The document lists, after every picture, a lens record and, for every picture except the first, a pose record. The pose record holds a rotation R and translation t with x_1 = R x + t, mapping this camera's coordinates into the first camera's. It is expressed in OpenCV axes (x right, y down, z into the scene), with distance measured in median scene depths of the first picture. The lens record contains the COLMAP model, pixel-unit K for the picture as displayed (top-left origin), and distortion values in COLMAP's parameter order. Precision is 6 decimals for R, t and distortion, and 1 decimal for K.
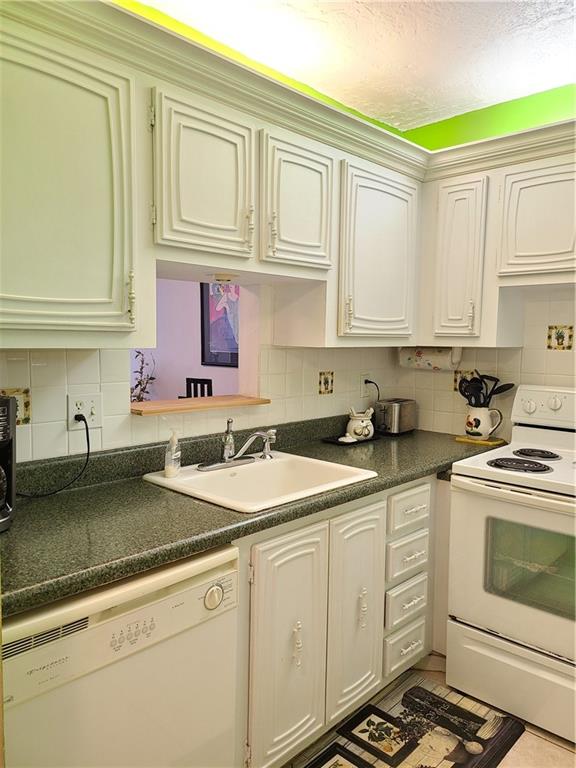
lens RADIAL K [[577.3, 0, 288.0], [0, 577.3, 384.0], [0, 0, 1]] dist [0.035517, -0.001994]
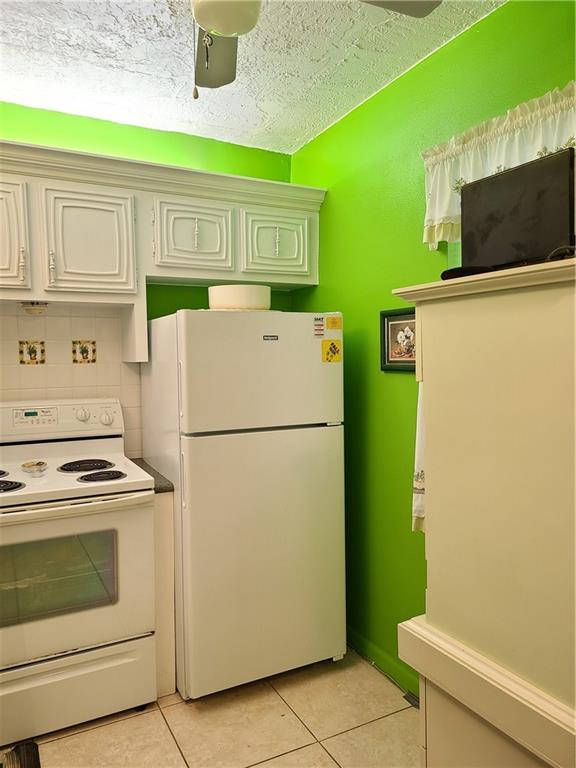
lens RADIAL K [[570.5, 0, 288.0], [0, 570.5, 384.0], [0, 0, 1]] dist [-0.040071, -0.002671]
pose [[0.314906, -0.063009, 0.947029, -0.400408], [0.087430, 0.995477, 0.037160, -0.026796], [-0.945087, 0.071097, 0.318991, 0.314325]]
